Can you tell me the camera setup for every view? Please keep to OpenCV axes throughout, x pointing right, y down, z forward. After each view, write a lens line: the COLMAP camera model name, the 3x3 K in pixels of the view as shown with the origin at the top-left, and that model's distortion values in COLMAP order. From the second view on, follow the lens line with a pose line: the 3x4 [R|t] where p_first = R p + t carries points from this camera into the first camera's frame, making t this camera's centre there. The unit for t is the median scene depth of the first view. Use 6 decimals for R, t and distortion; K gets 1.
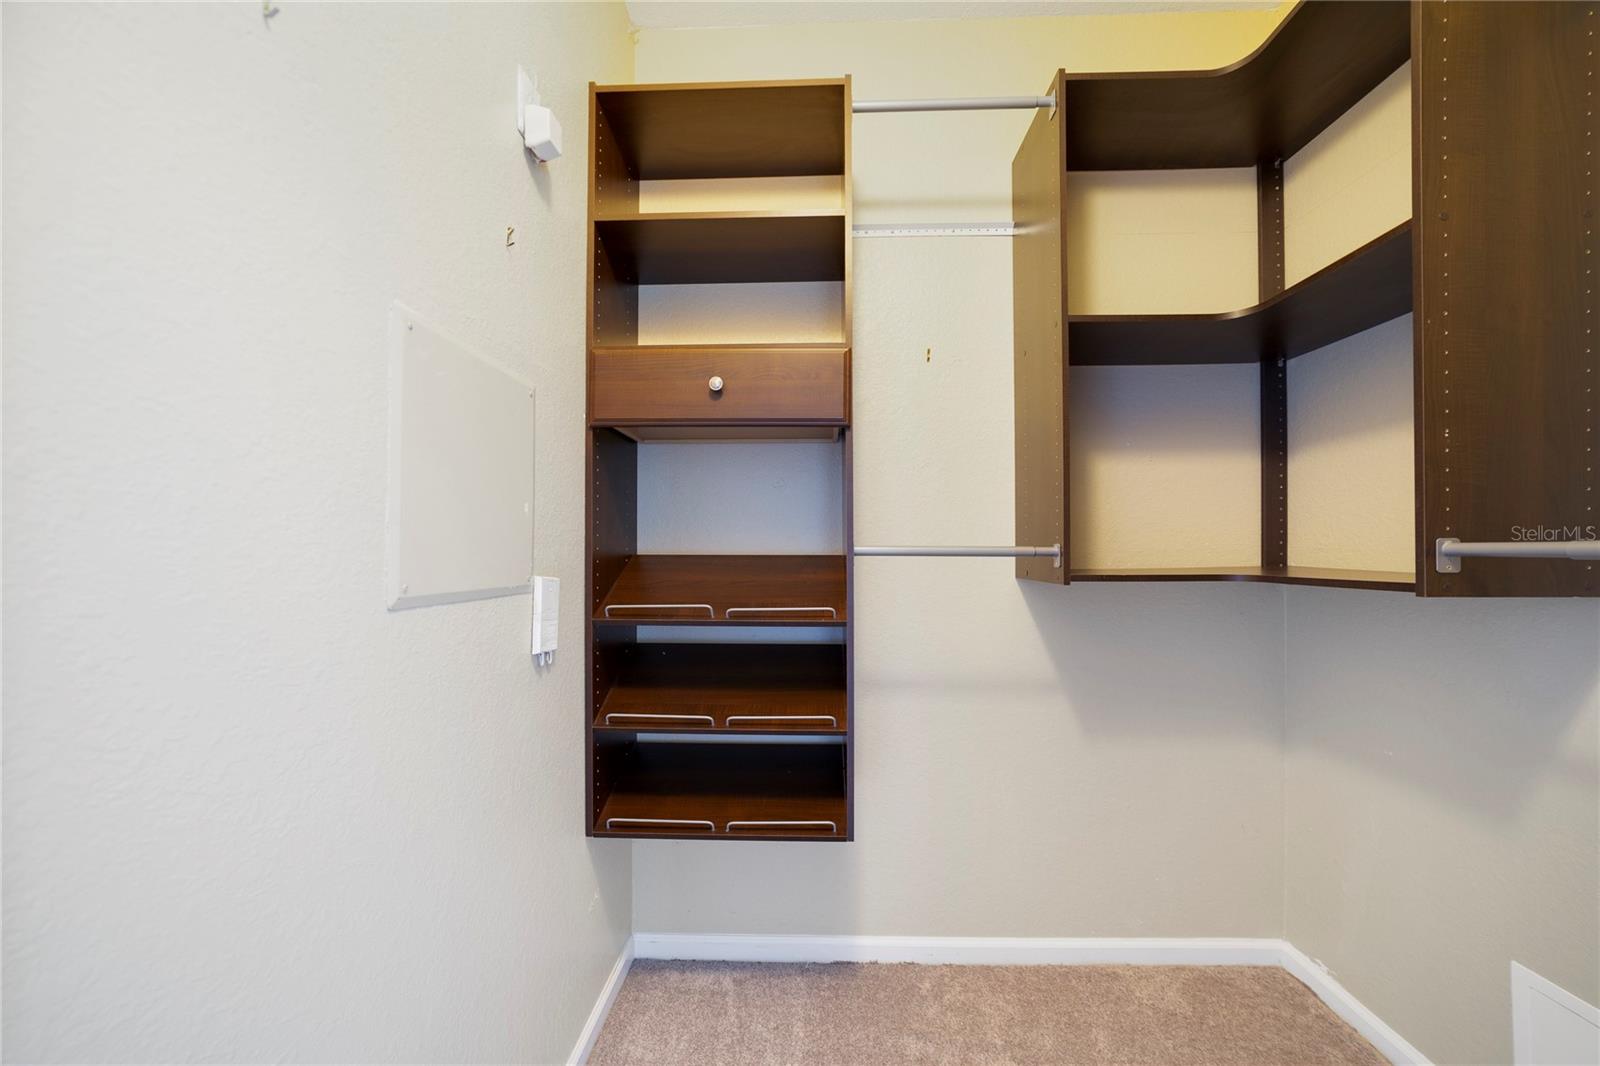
lens RADIAL K [[599.0, 0, 800.0], [0, 599.0, 533.0], [0, 0, 1]] dist [-0.027491, 0.000022]
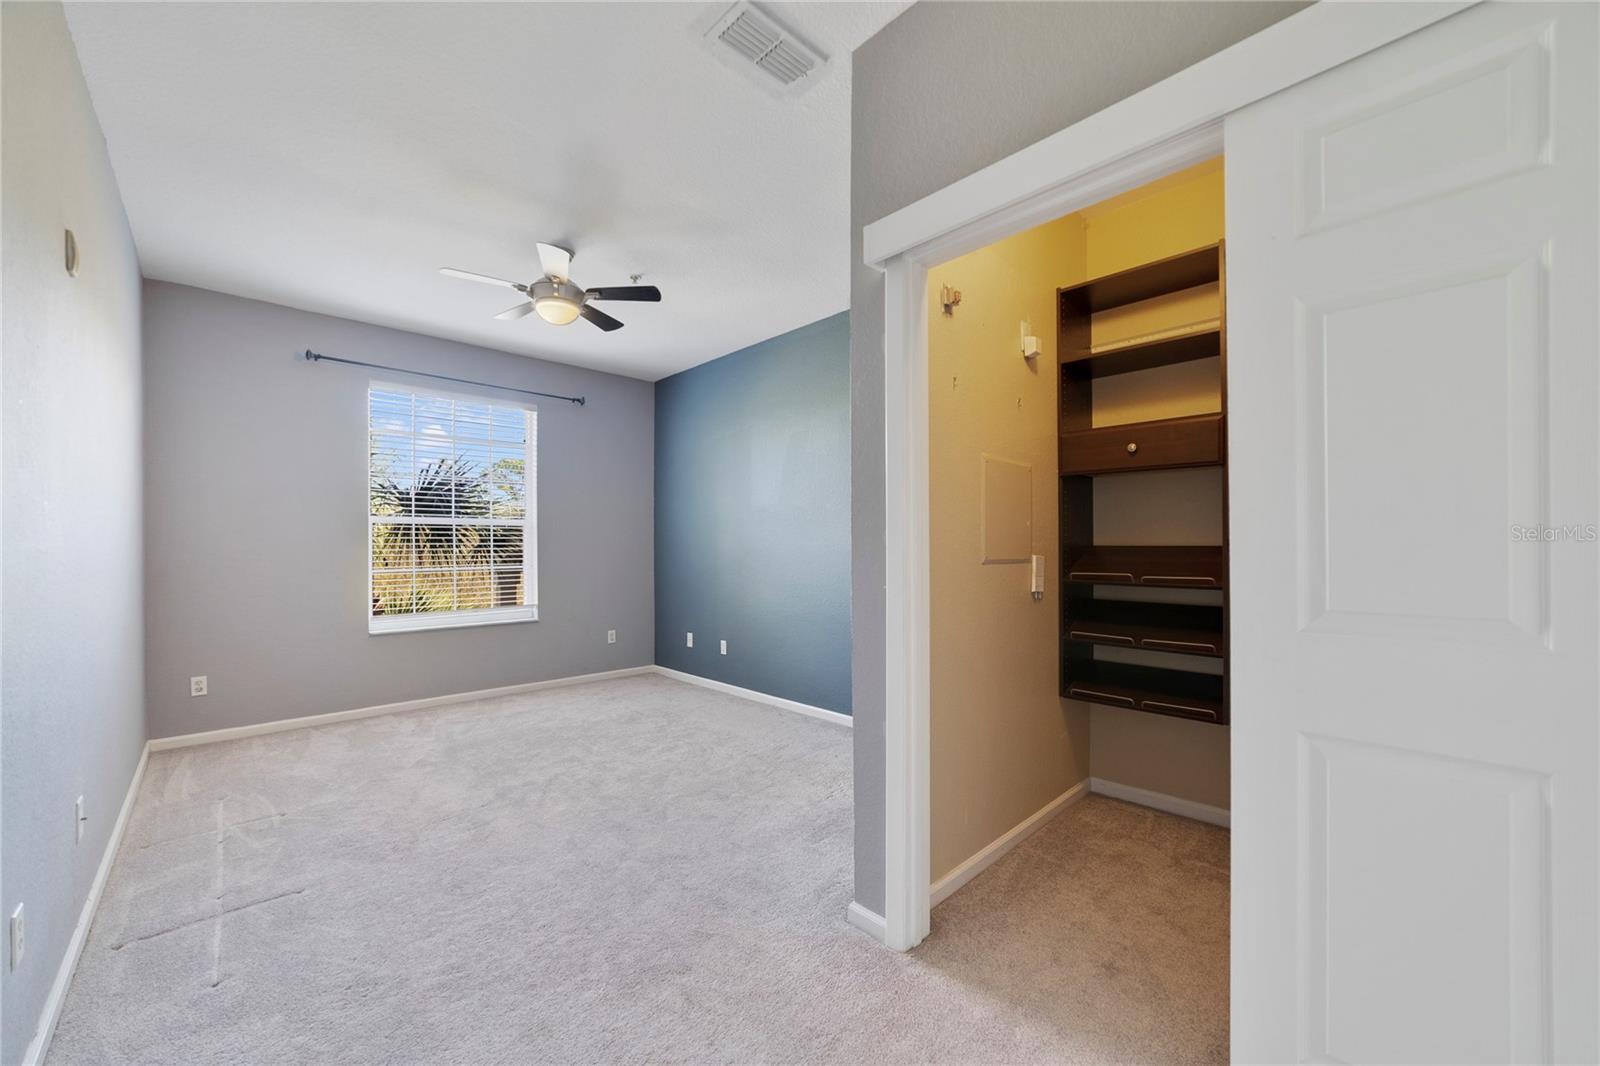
lens RADIAL K [[608.7, 0, 808.1], [0, 608.7, 549.5], [0, 0, 1]] dist [-0.012897, 0.000002]
pose [[0.721441, 0.008091, -0.692429, 0.387679], [0.021909, 0.999164, 0.034502, -0.031761], [0.692129, -0.040062, 0.720661, -0.904661]]
